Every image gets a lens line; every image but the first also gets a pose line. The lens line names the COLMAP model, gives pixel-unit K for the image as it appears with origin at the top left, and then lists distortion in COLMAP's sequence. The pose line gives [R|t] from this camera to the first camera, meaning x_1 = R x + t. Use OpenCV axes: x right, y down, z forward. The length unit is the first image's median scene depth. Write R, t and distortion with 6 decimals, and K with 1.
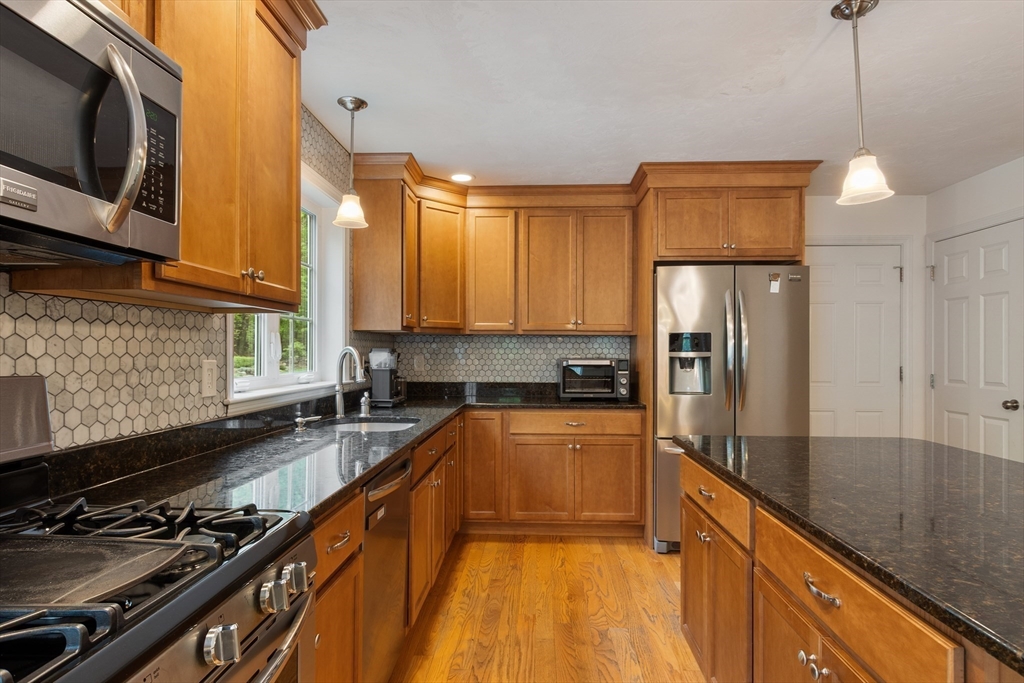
lens RADIAL K [[560.5, 0, 510.8], [0, 560.5, 349.1], [0, 0, 1]] dist [-0.002634, -0.001785]
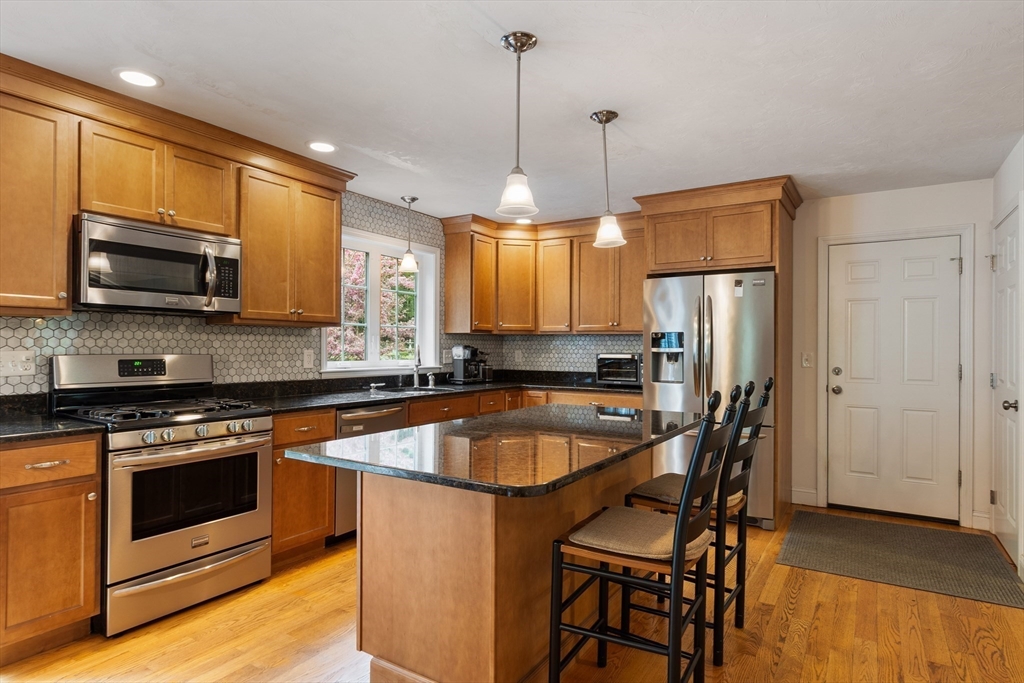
lens RADIAL K [[560.5, 0, 510.8], [0, 560.5, 349.1], [0, 0, 1]] dist [-0.002634, -0.001785]
pose [[0.866058, 0.003304, -0.499932, 0.629255], [-0.000956, 0.999987, 0.004952, 0.001895], [0.499942, -0.003811, 0.866050, -0.229913]]
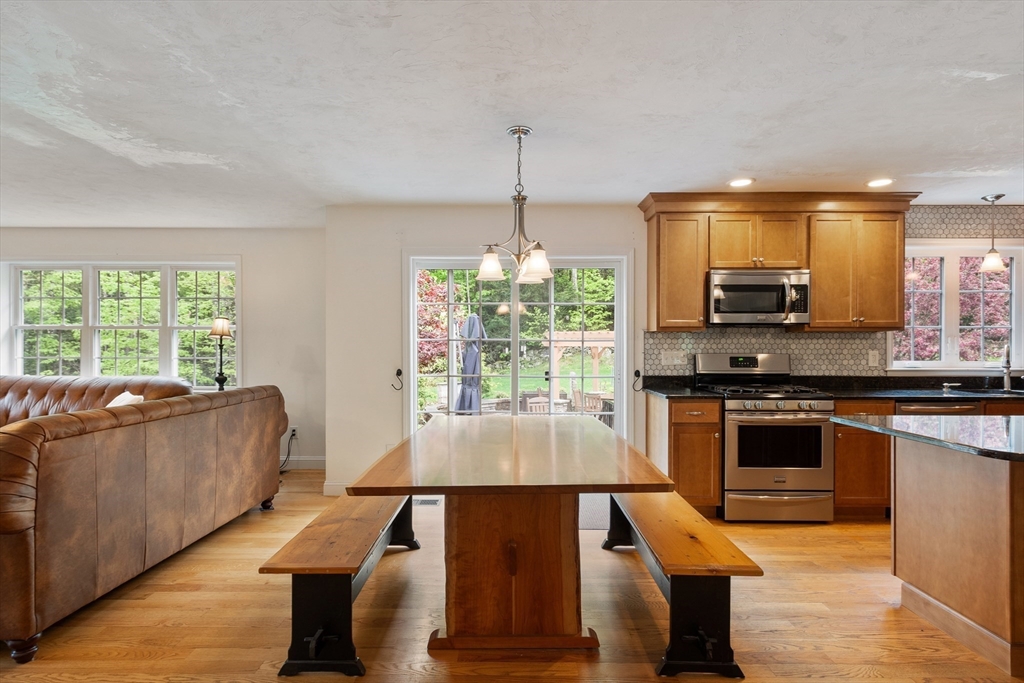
lens RADIAL K [[527.9, 0, 511.7], [0, 527.9, 346.1], [0, 0, 1]] dist [0.010596, -0.001185]
pose [[0.051748, -0.004515, -0.998650, 0.925739], [0.003397, 0.999985, -0.004345, 0.000836], [0.998654, -0.003168, 0.051762, -0.378530]]
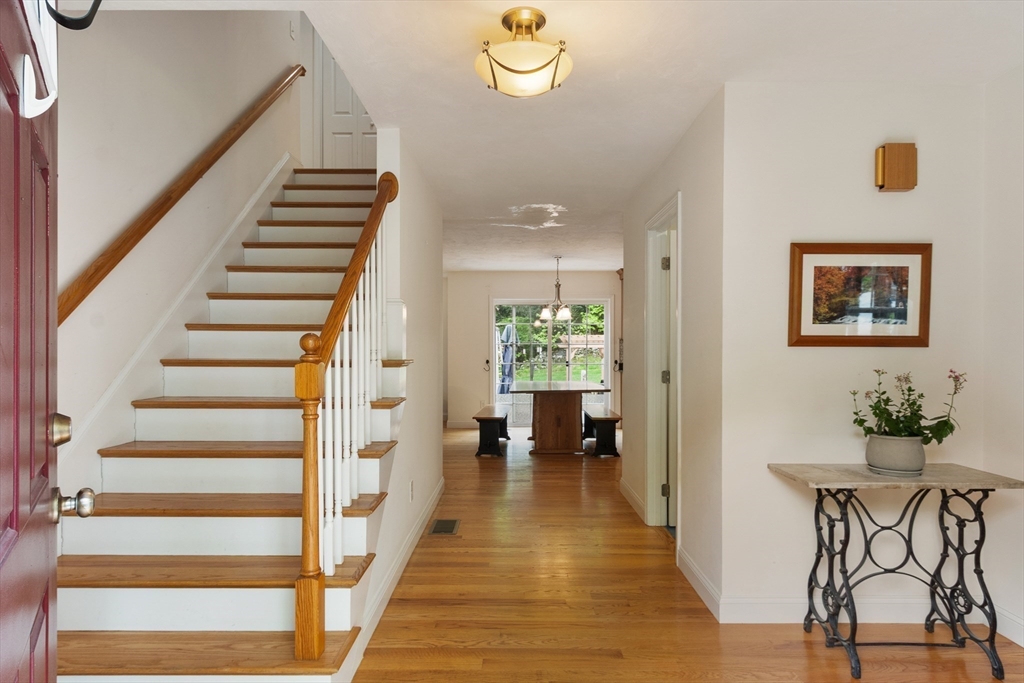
lens RADIAL K [[607.1, 0, 512.0], [0, 607.1, 341.5], [0, 0, 1]] dist [-0.000082, -0.000009]
pose [[0.046713, -0.014961, -0.998796, 2.346119], [0.004096, 0.999882, -0.014786, 0.008946], [0.998900, -0.003400, 0.046769, -0.599561]]
